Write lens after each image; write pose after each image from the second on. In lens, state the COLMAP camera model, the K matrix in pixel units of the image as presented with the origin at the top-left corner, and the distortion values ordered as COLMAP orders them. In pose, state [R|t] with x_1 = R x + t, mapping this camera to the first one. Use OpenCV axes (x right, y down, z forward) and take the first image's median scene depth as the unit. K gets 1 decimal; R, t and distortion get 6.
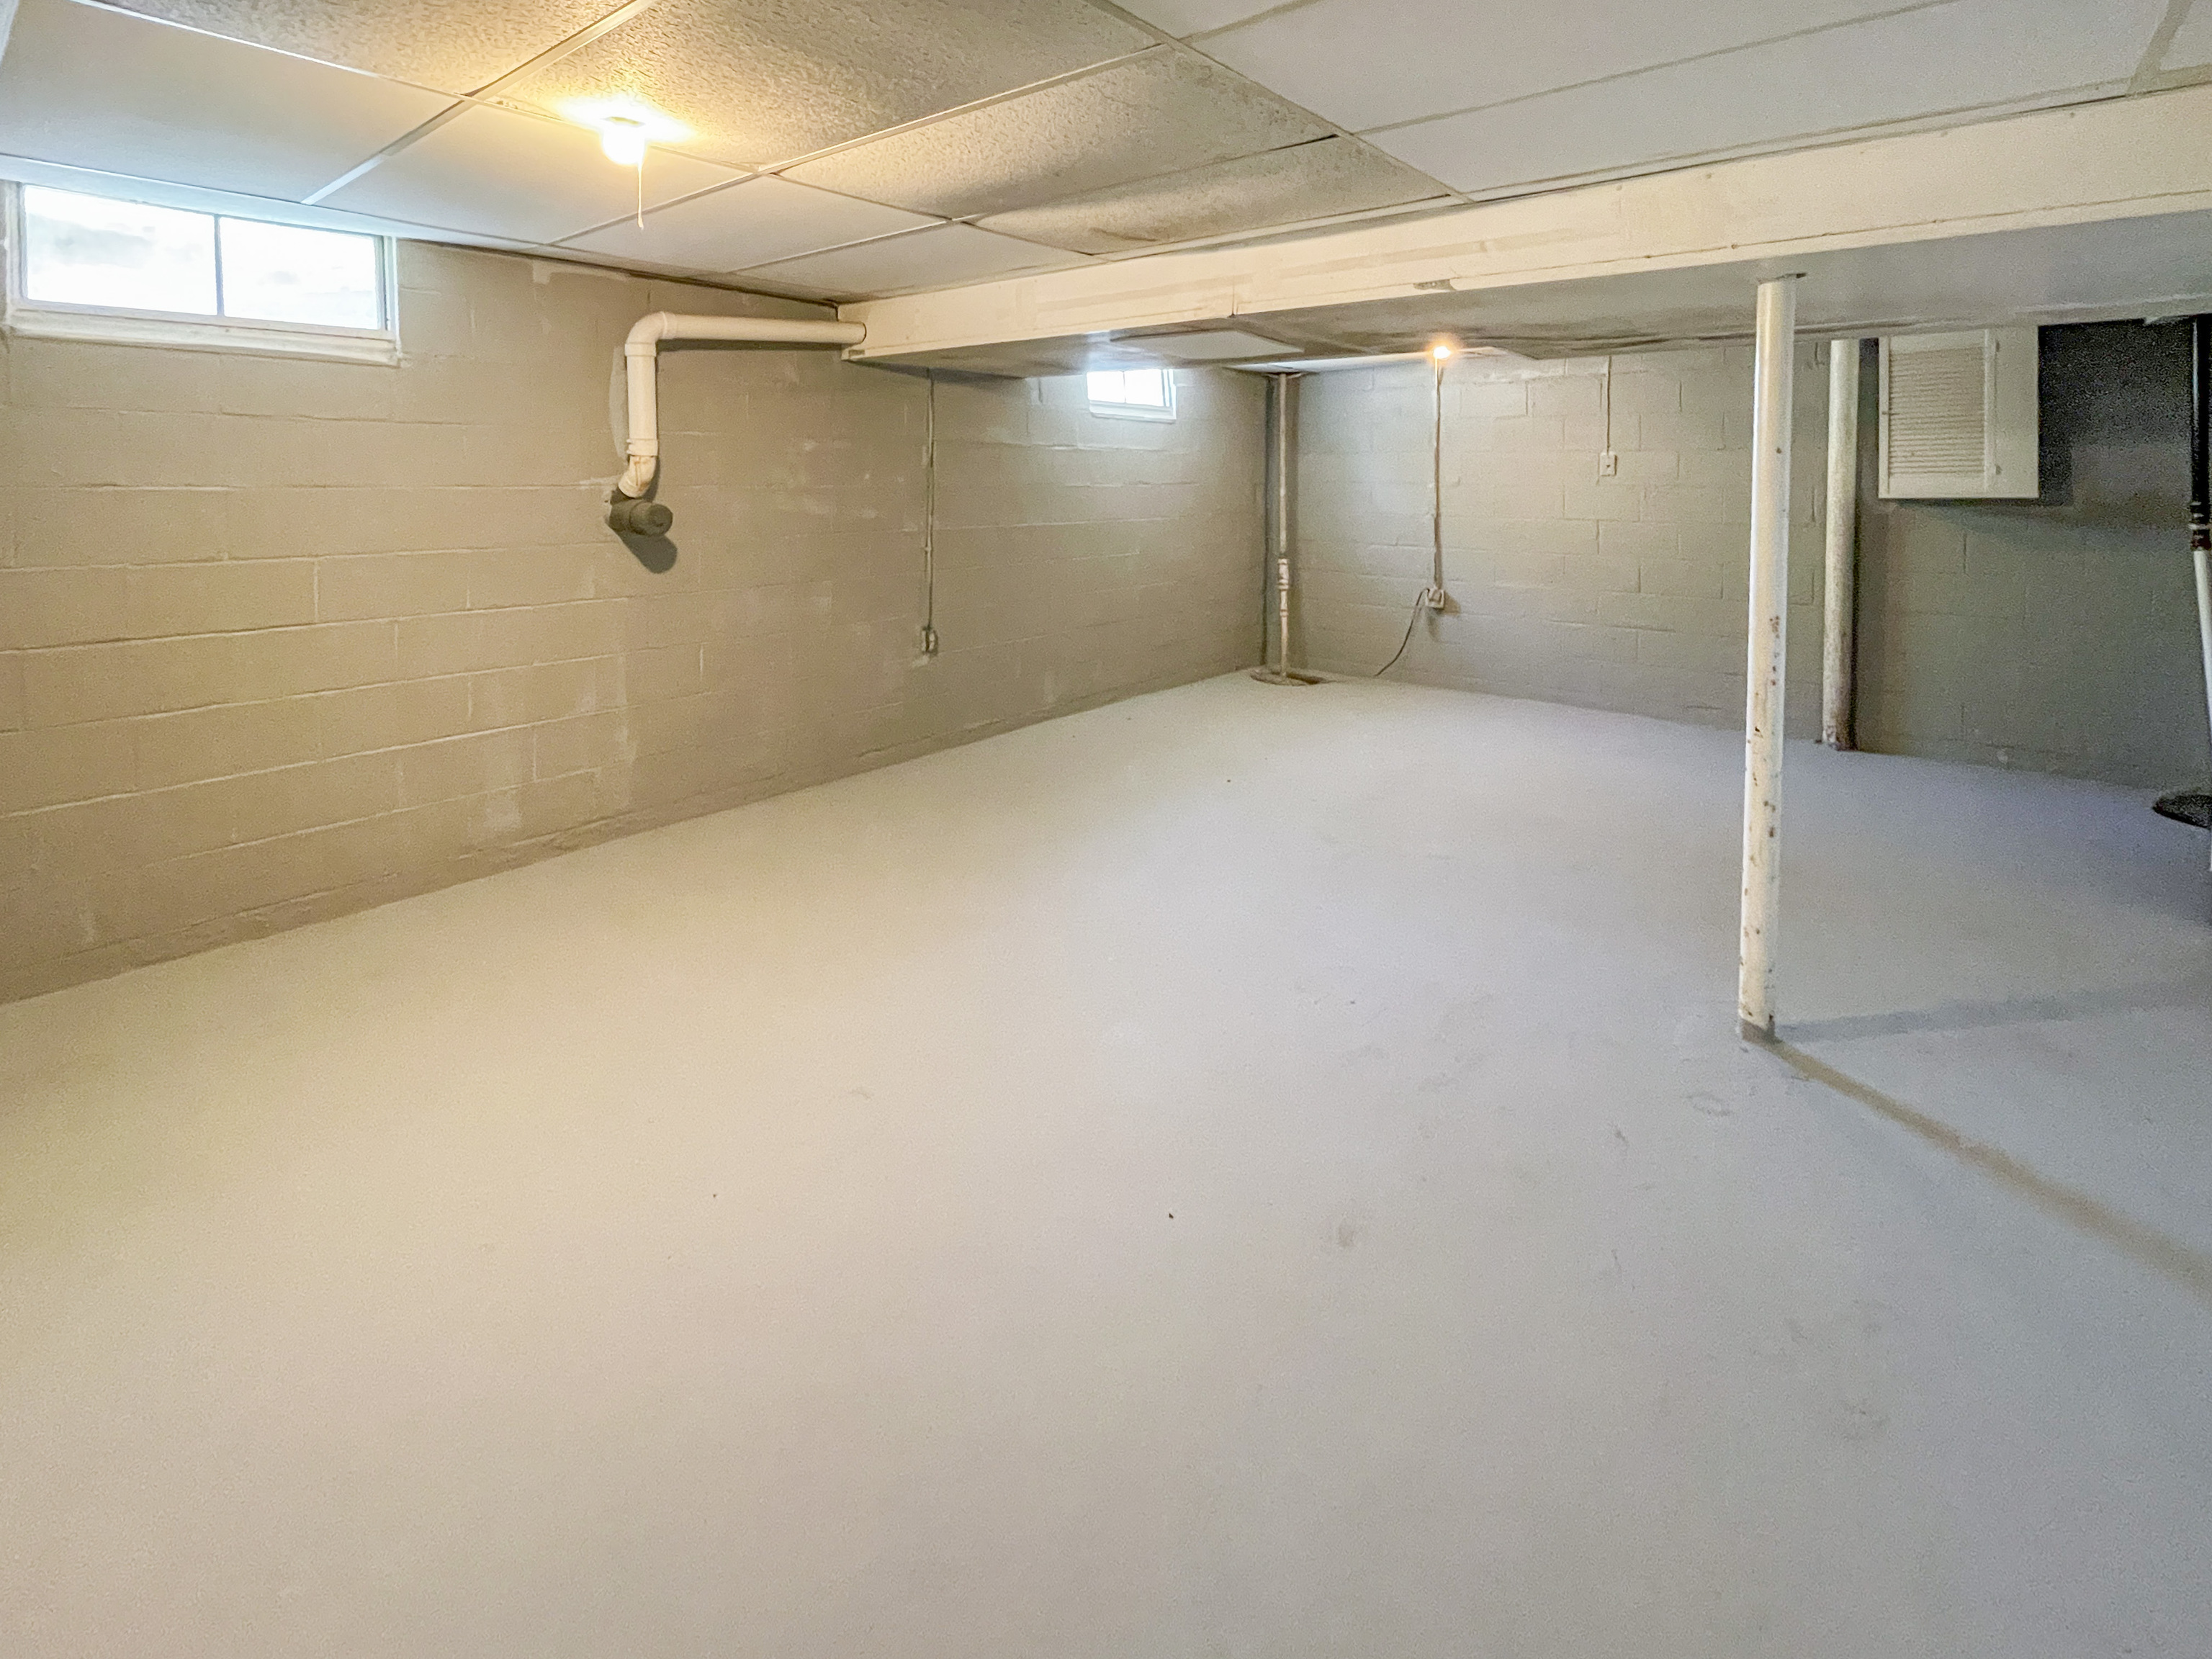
lens RADIAL K [[932.9, 0, 1113.0], [0, 932.9, 837.4], [0, 0, 1]] dist [-0.000311, -0.000112]
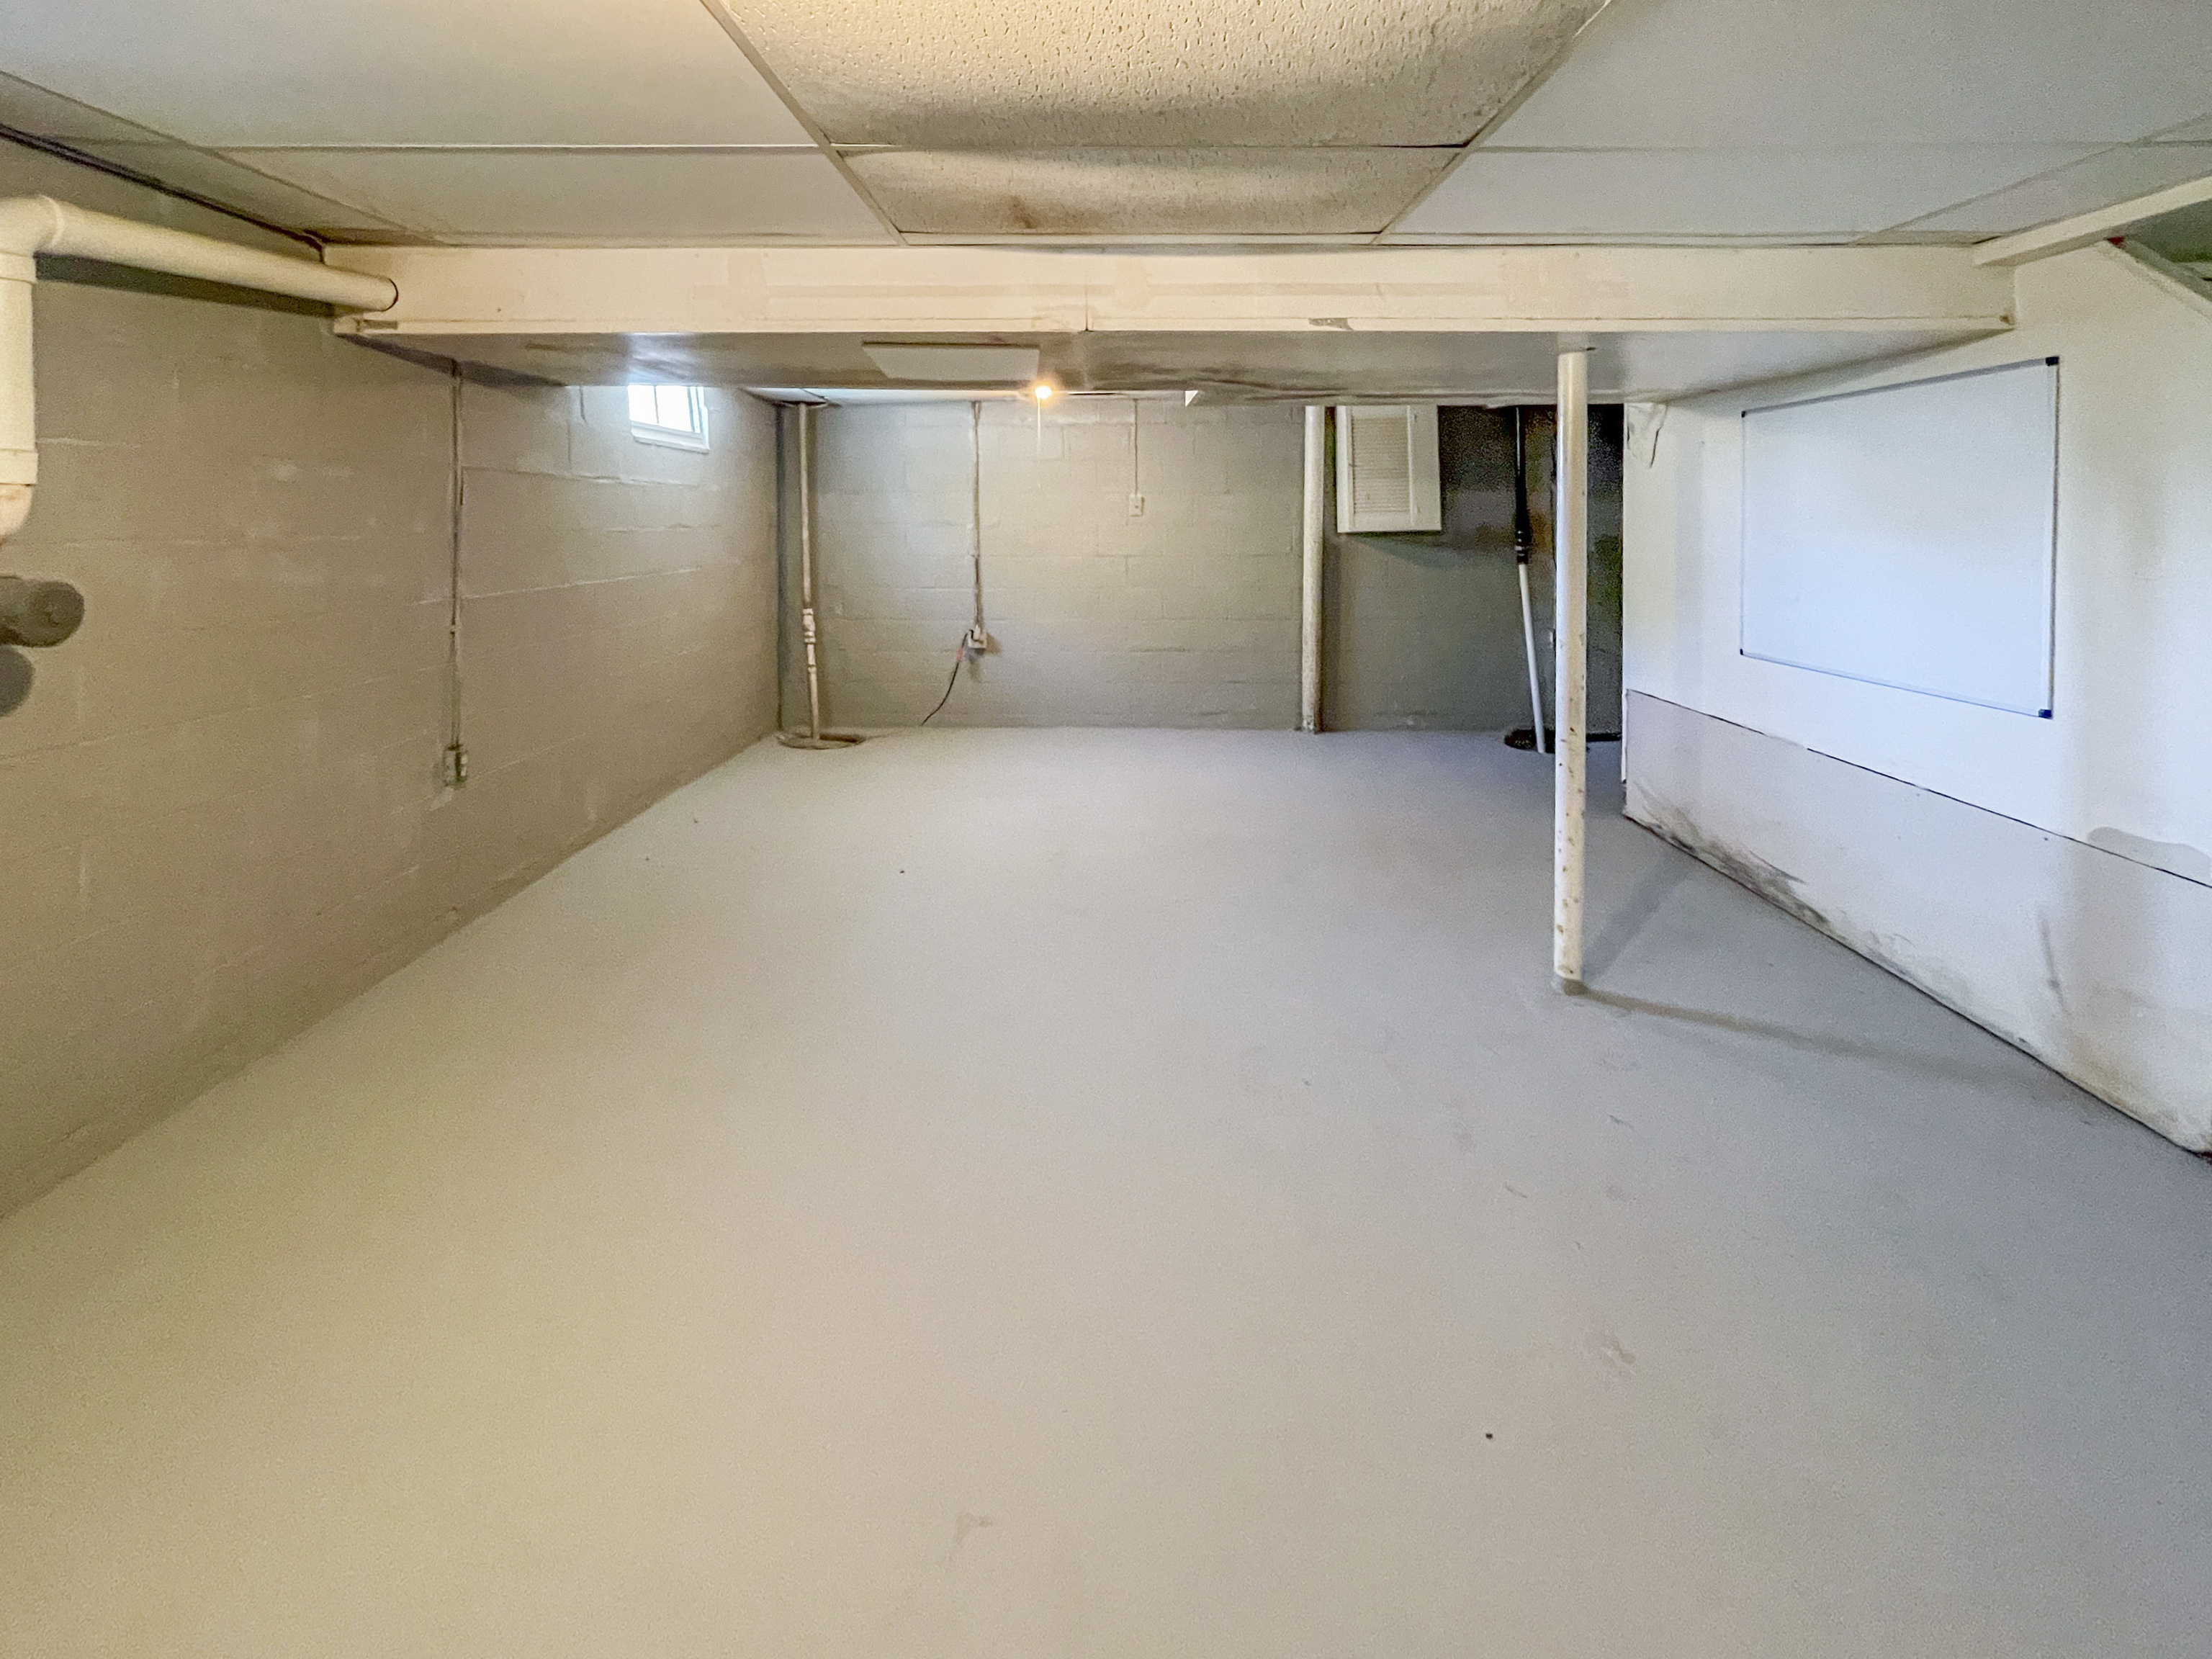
lens RADIAL K [[967.6, 0, 1061.1], [0, 967.6, 792.2], [0, 0, 1]] dist [-0.001404, 0.000349]
pose [[0.784779, -0.174339, 0.594750, -0.278415], [0.227903, 0.973563, -0.015339, -0.087877], [-0.576352, 0.147583, 0.803765, 0.222211]]
